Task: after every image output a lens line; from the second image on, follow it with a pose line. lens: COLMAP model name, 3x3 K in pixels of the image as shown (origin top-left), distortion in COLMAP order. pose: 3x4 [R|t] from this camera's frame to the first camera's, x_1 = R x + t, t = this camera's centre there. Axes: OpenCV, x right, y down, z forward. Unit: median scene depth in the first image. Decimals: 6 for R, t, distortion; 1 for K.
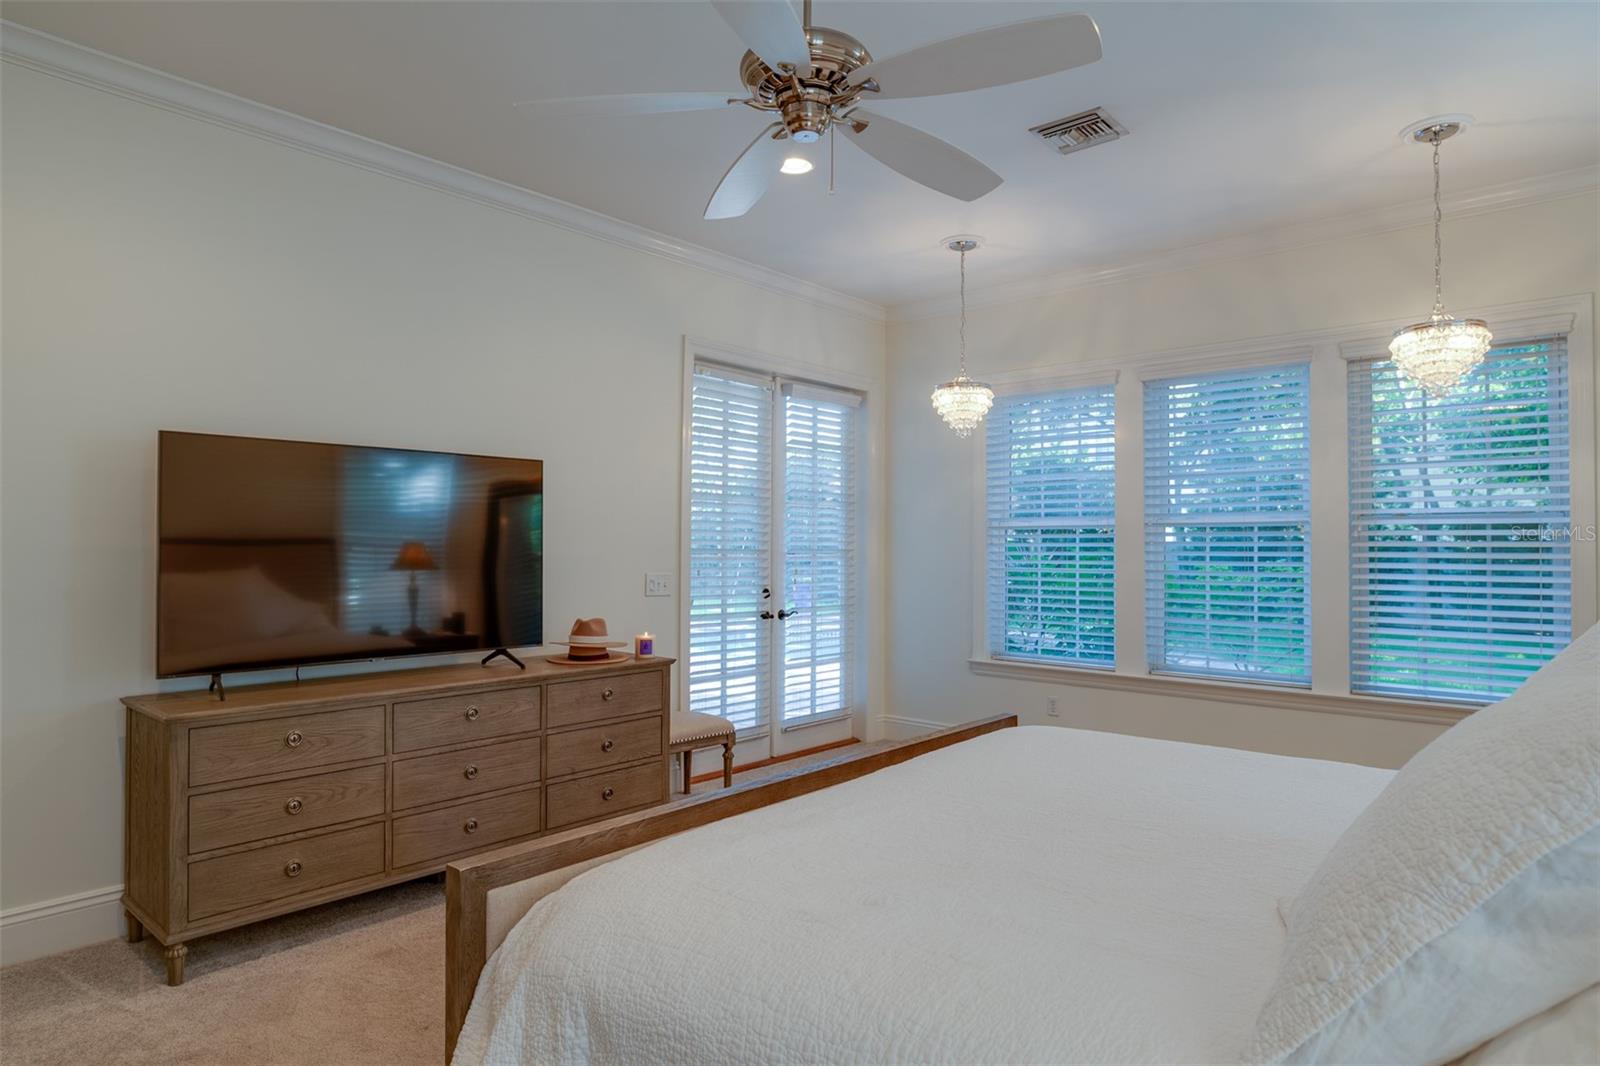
lens RADIAL K [[917.2, 0, 800.0], [0, 917.2, 533.0], [0, 0, 1]] dist [-0.014289, 0.000111]
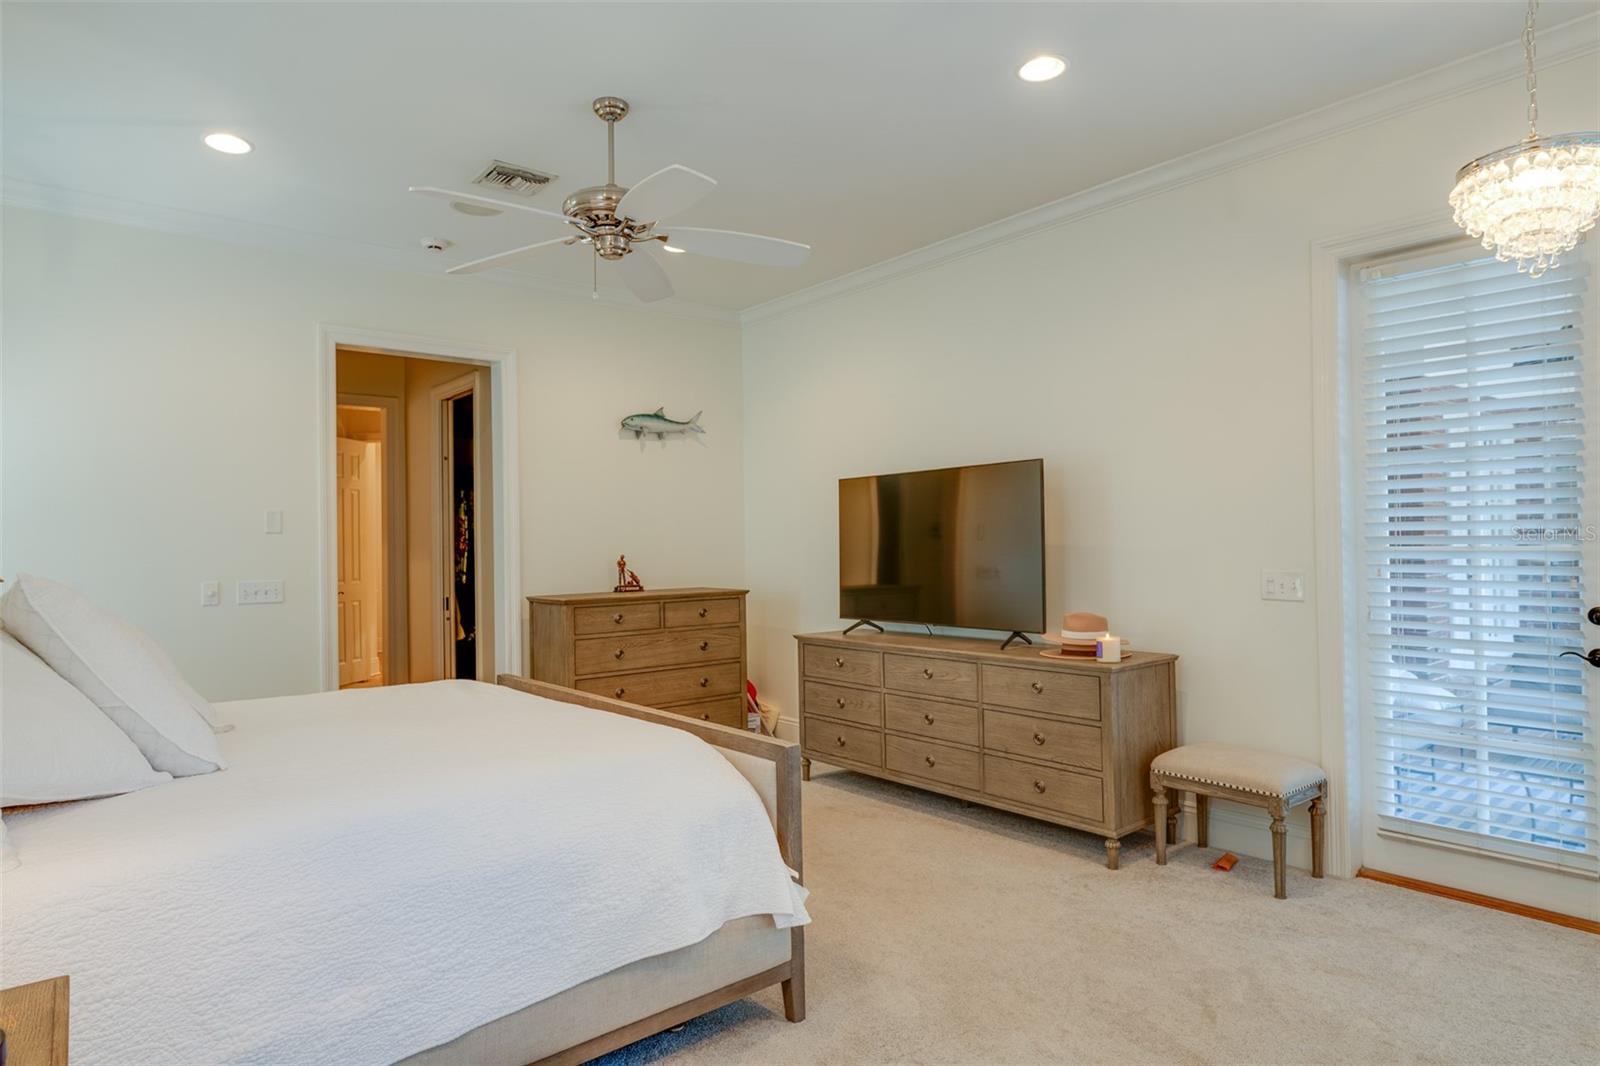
lens RADIAL K [[917.2, 0, 800.0], [0, 917.2, 533.0], [0, 0, 1]] dist [-0.014289, 0.000111]
pose [[-0.146286, -0.009083, -0.989201, 0.912177], [0.033900, 0.999324, -0.014189, 0.014385], [0.988661, -0.035610, -0.145880, 0.996573]]
